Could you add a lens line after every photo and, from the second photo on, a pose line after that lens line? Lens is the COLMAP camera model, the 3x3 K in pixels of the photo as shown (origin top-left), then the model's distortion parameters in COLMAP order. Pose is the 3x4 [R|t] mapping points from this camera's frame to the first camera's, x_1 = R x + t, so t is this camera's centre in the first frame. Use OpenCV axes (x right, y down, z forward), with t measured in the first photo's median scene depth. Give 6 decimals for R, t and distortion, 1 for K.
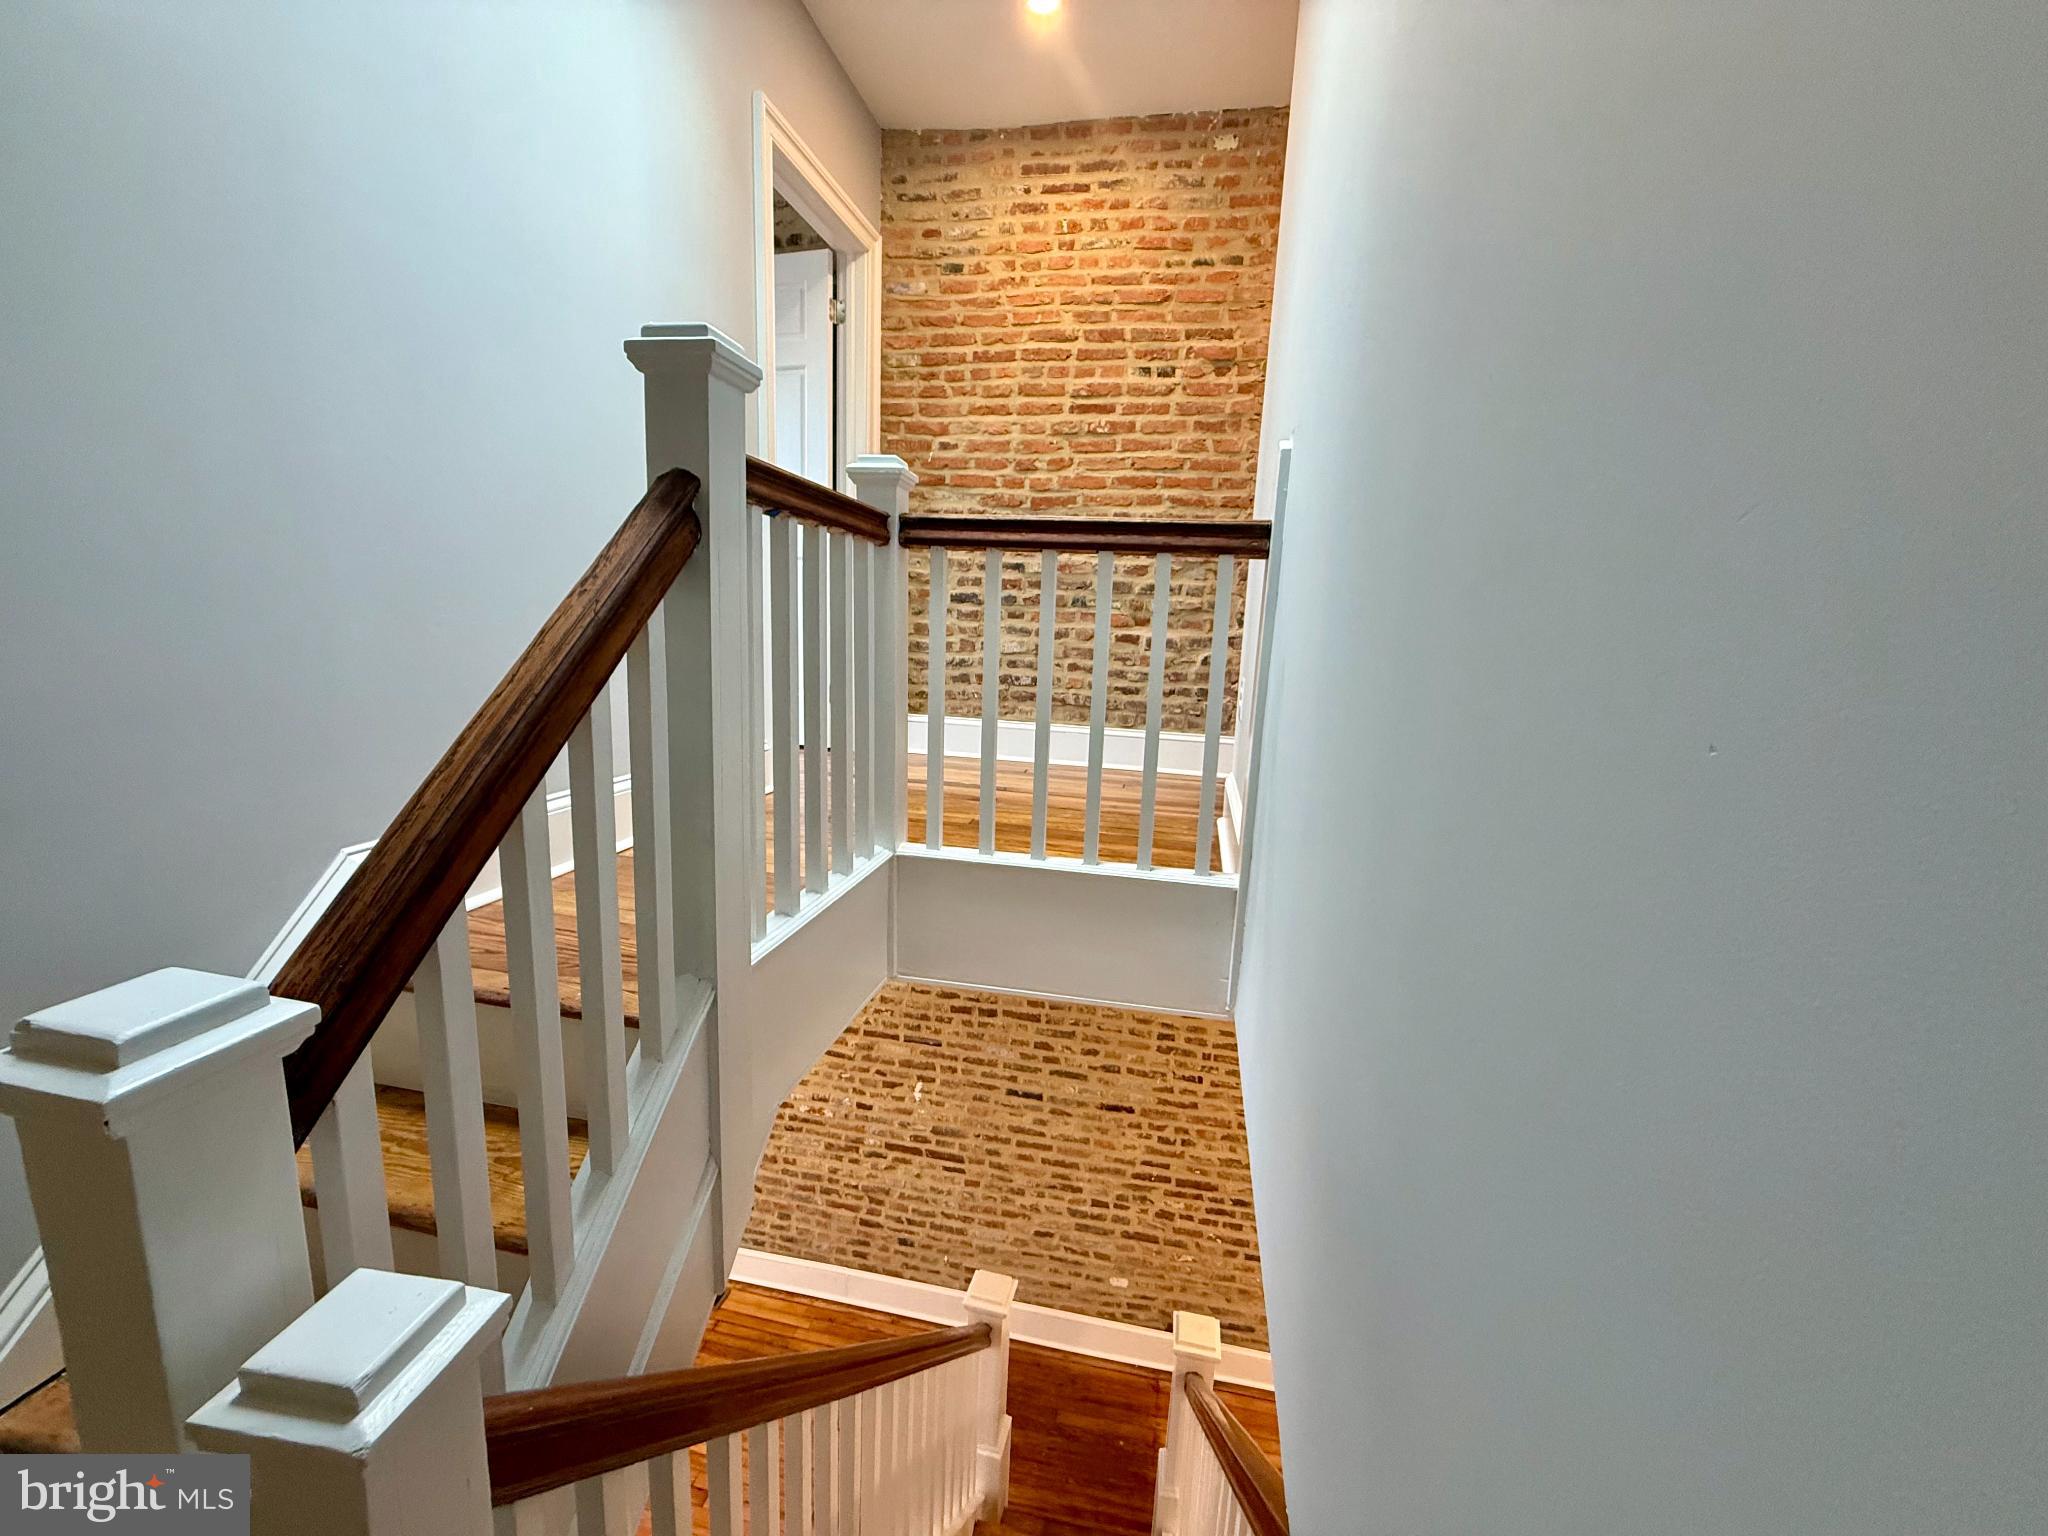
lens RADIAL K [[817.3, 0, 1019.1], [0, 817.3, 769.0], [0, 0, 1]] dist [0.001925, -0.001338]
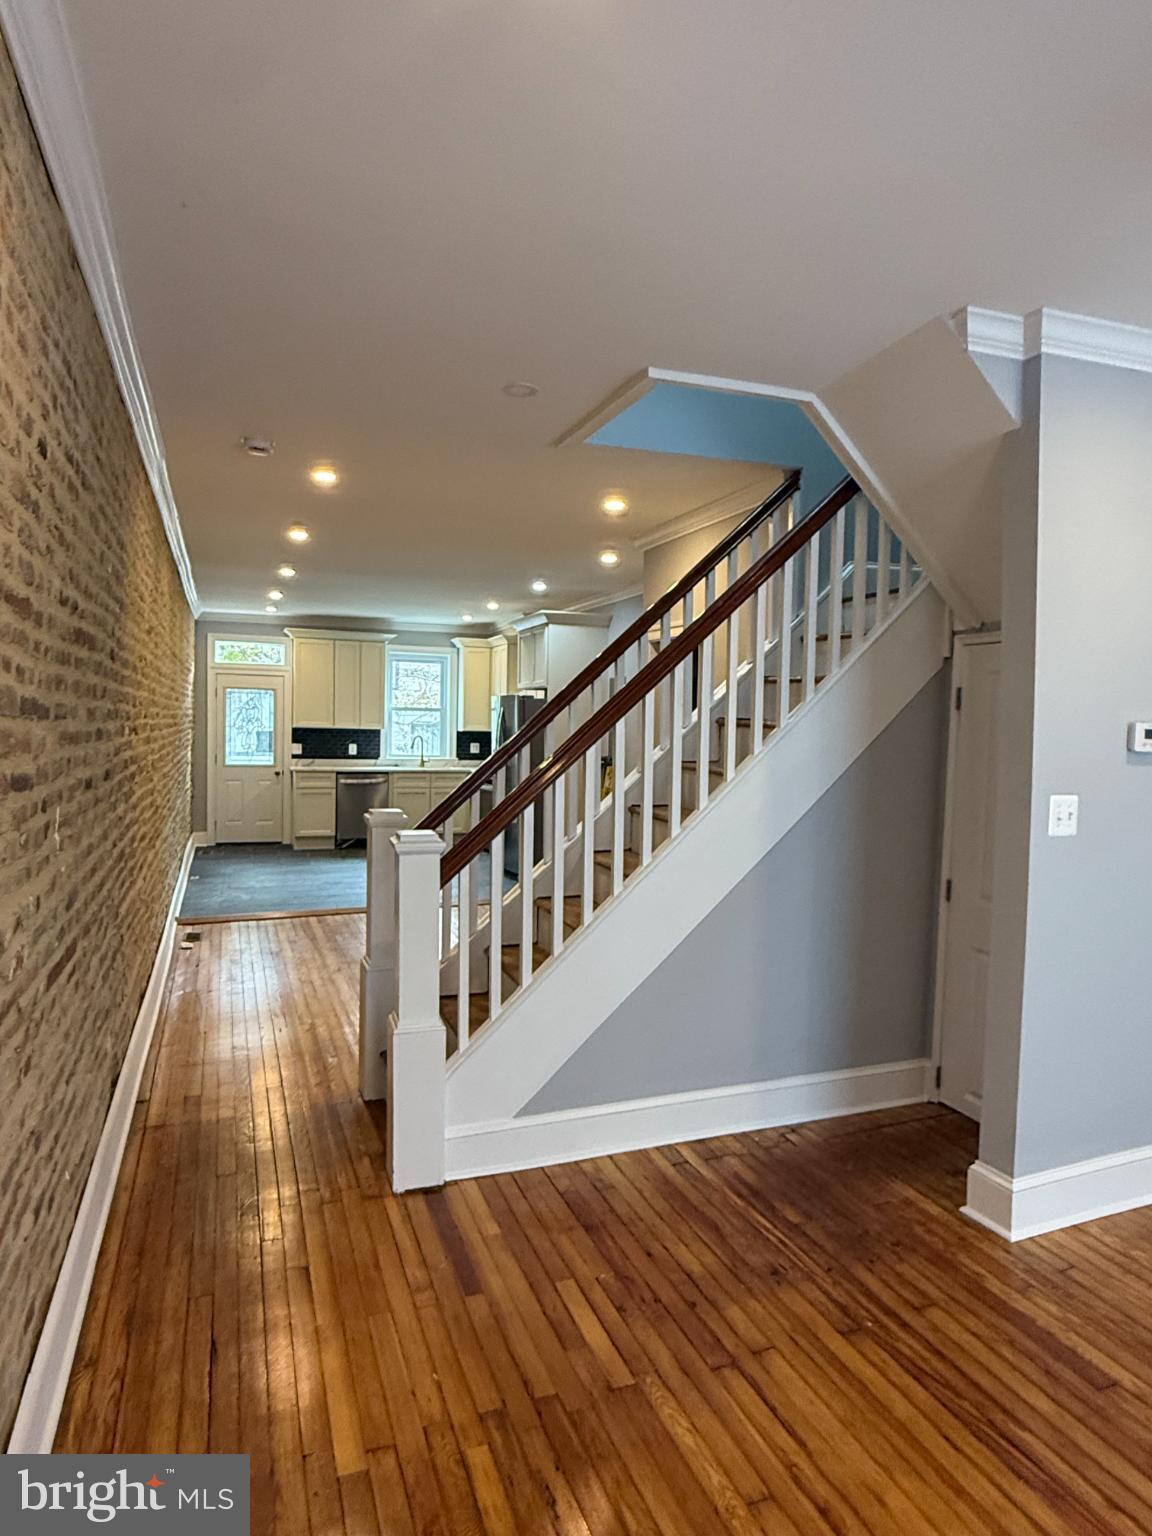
lens RADIAL K [[937.6, 0, 585.3], [0, 937.6, 770.7], [0, 0, 1]] dist [0.002578, 0.001274]
pose [[-0.529452, -0.093895, 0.843127, -0.935789], [0.115337, 0.976661, 0.181193, 0.372047], [-0.840463, 0.193177, -0.506266, 1.265473]]
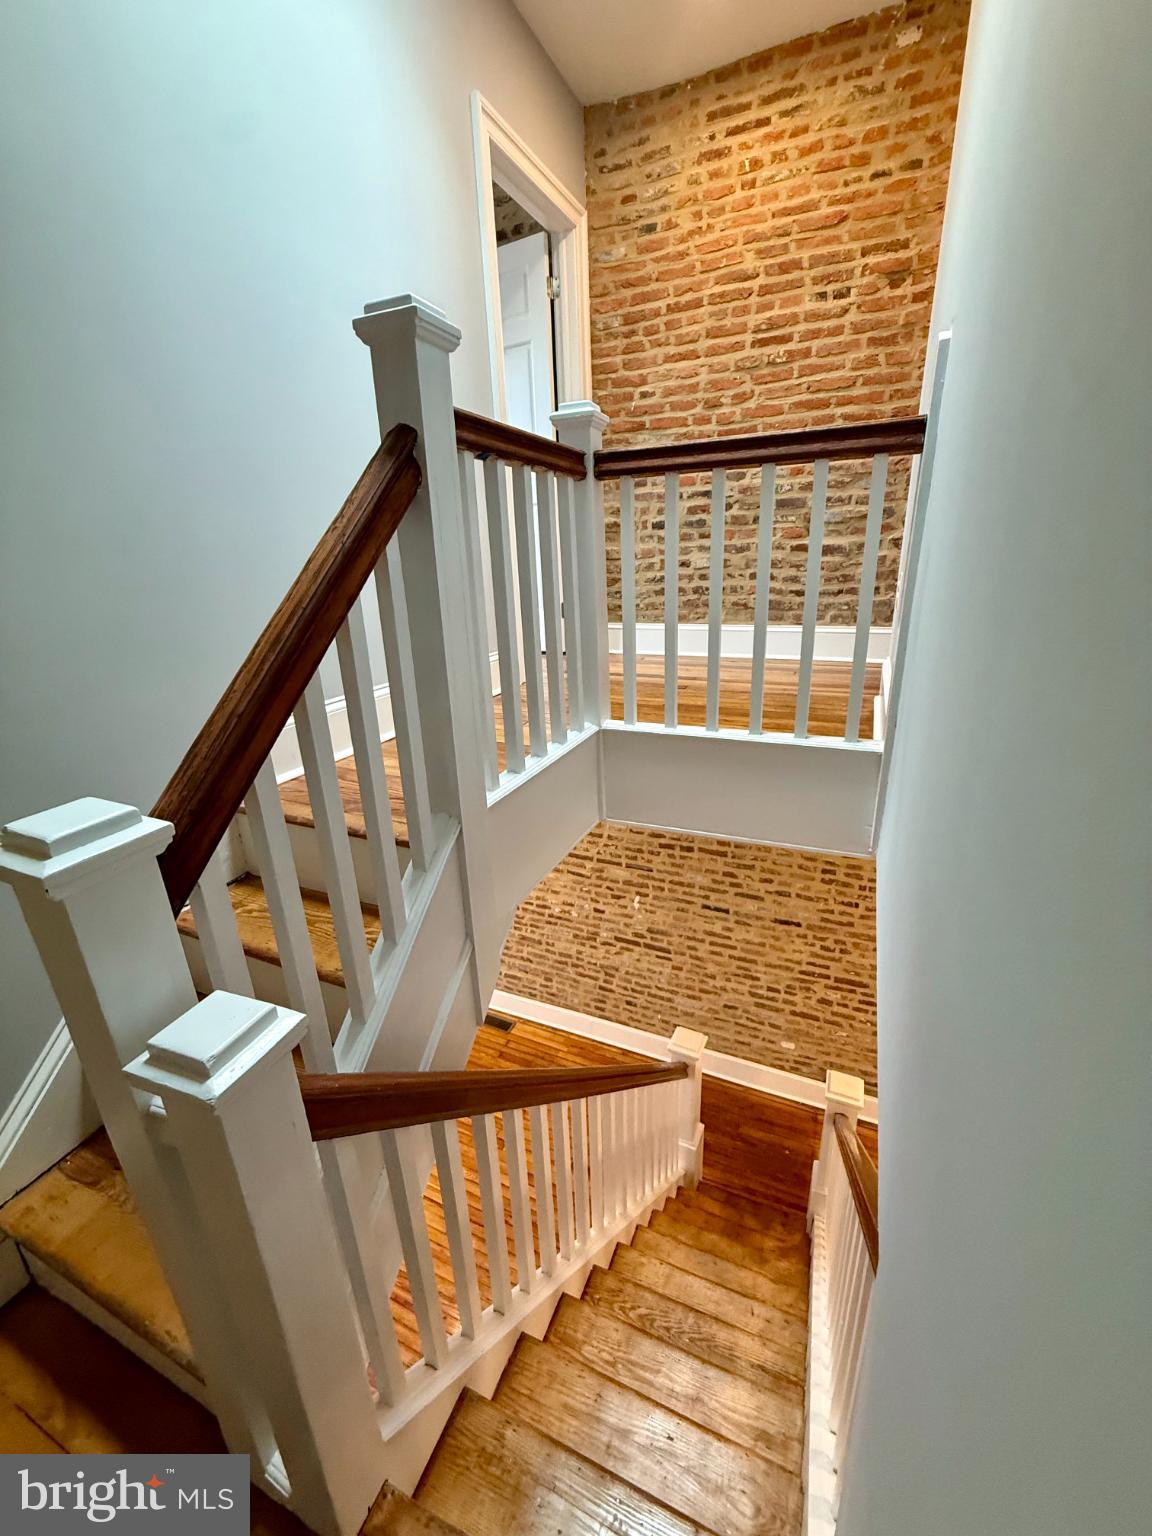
lens RADIAL K [[613.0, 0, 575.6], [0, 613.0, 764.9], [0, 0, 1]] dist [0.001925, -0.001338]
pose [[0.972332, -0.001019, -0.233603, 0.023249], [0.036796, 0.988175, 0.148846, 0.008300], [0.230689, -0.153324, 0.960872, 0.021084]]
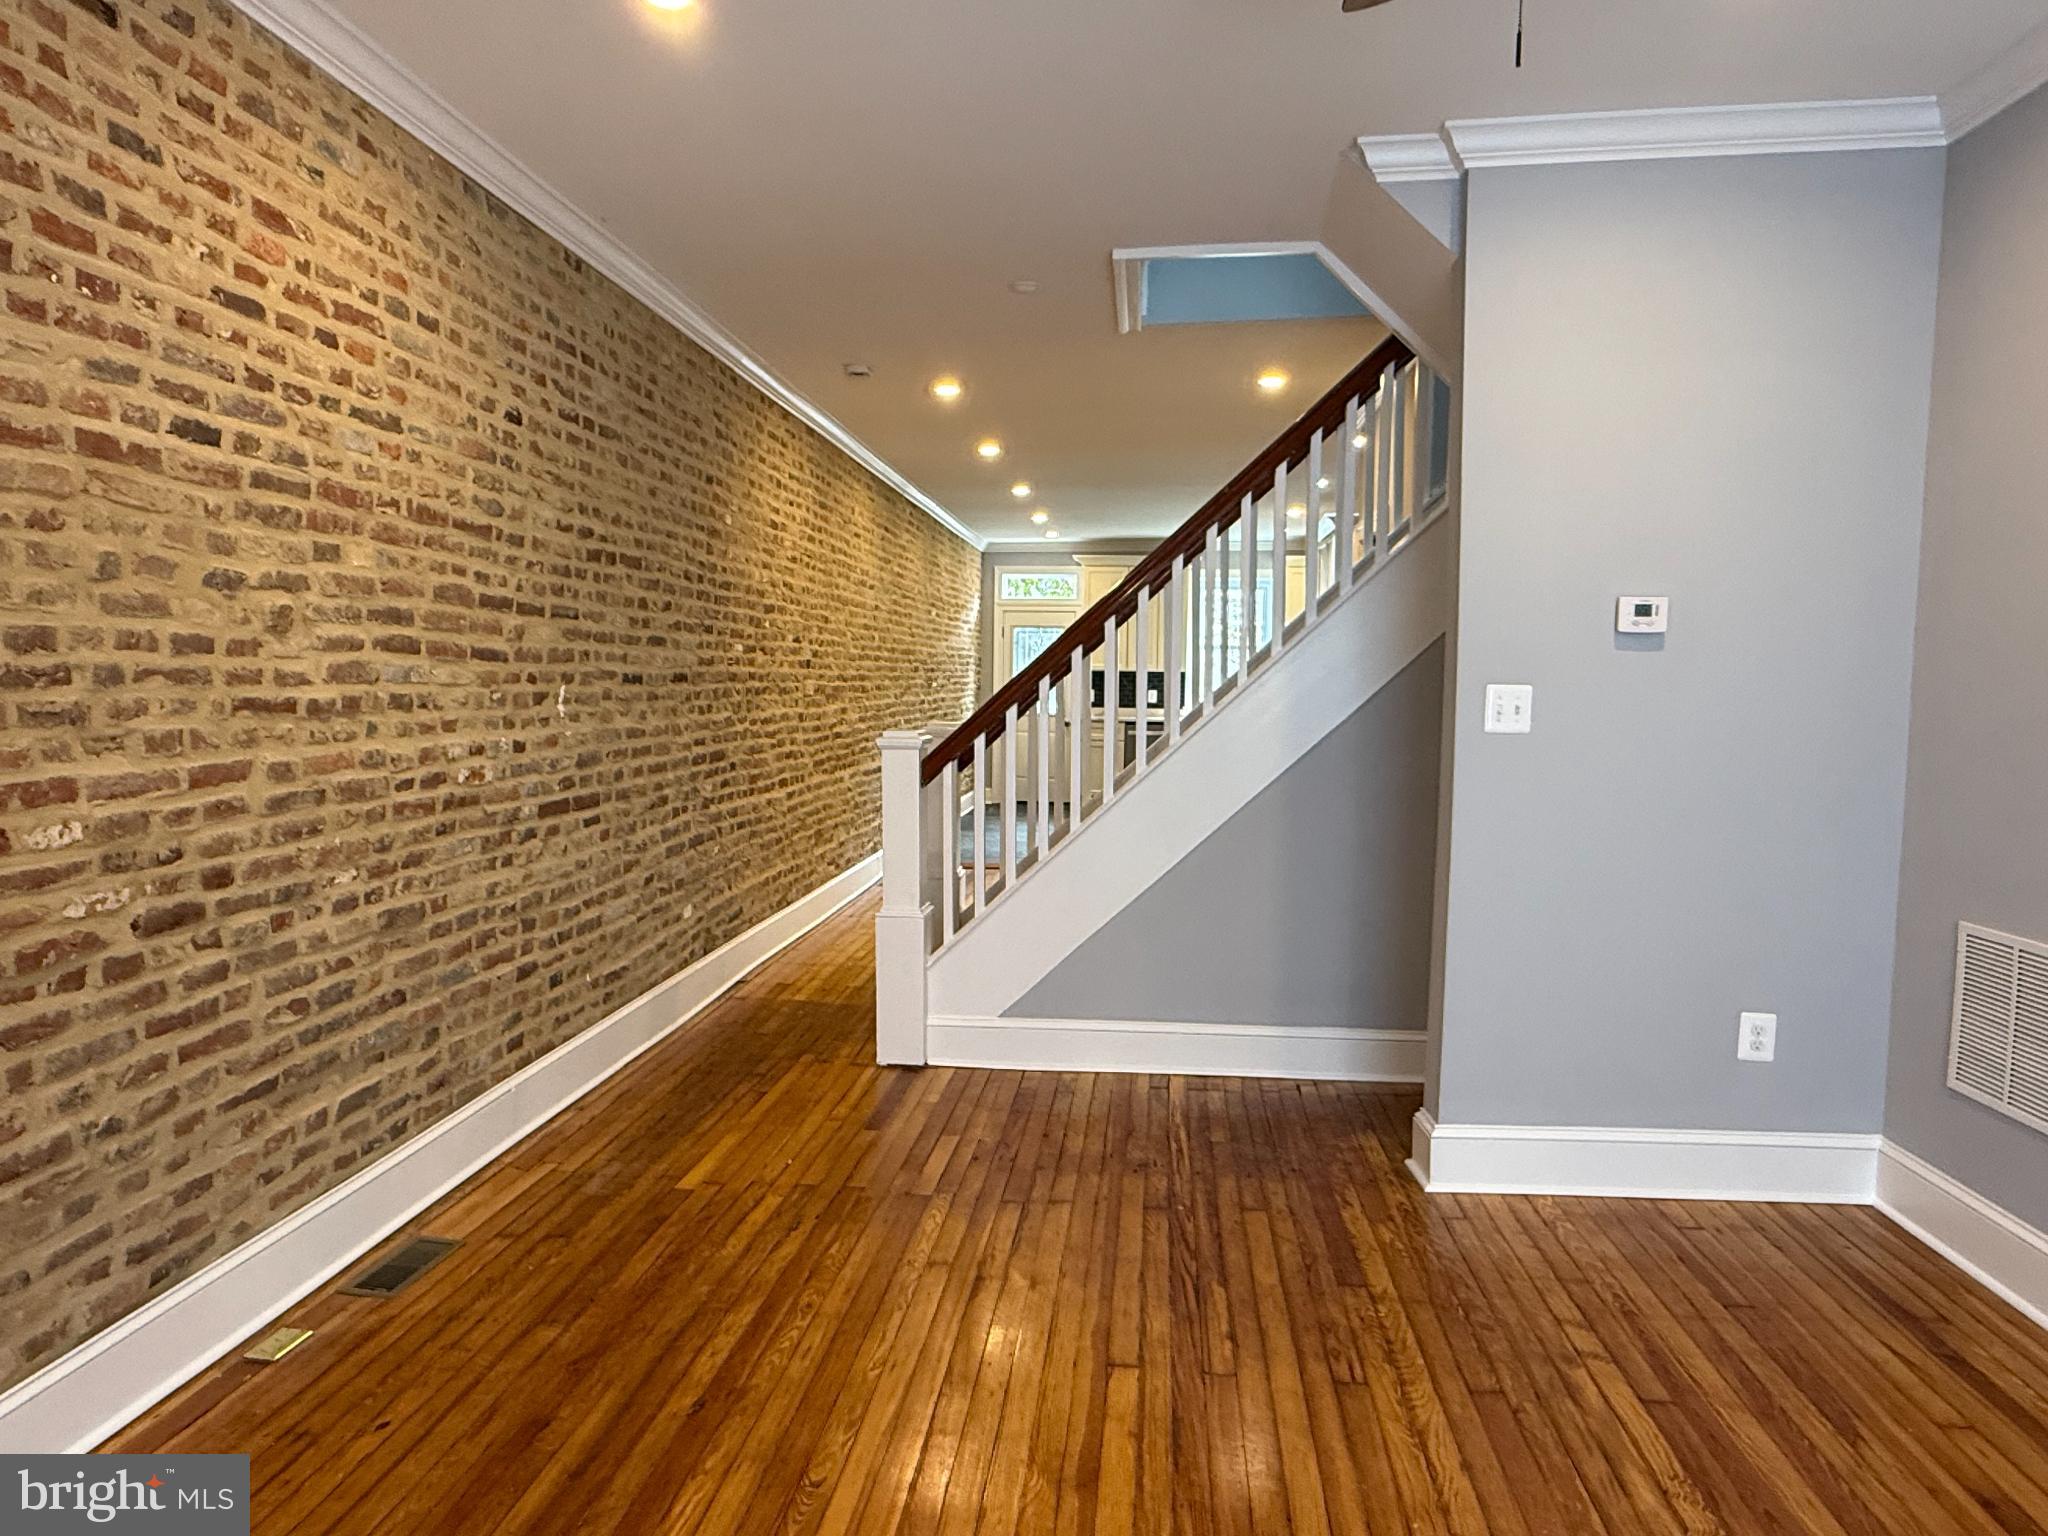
lens RADIAL K [[1250.1, 0, 1016.4], [0, 1250.1, 778.0], [0, 0, 1]] dist [0.002578, 0.001274]
pose [[-0.084744, -0.122418, 0.988854, -1.397169], [0.169802, 0.976133, 0.135395, 0.476268], [-0.981828, 0.179384, -0.061935, 0.907672]]
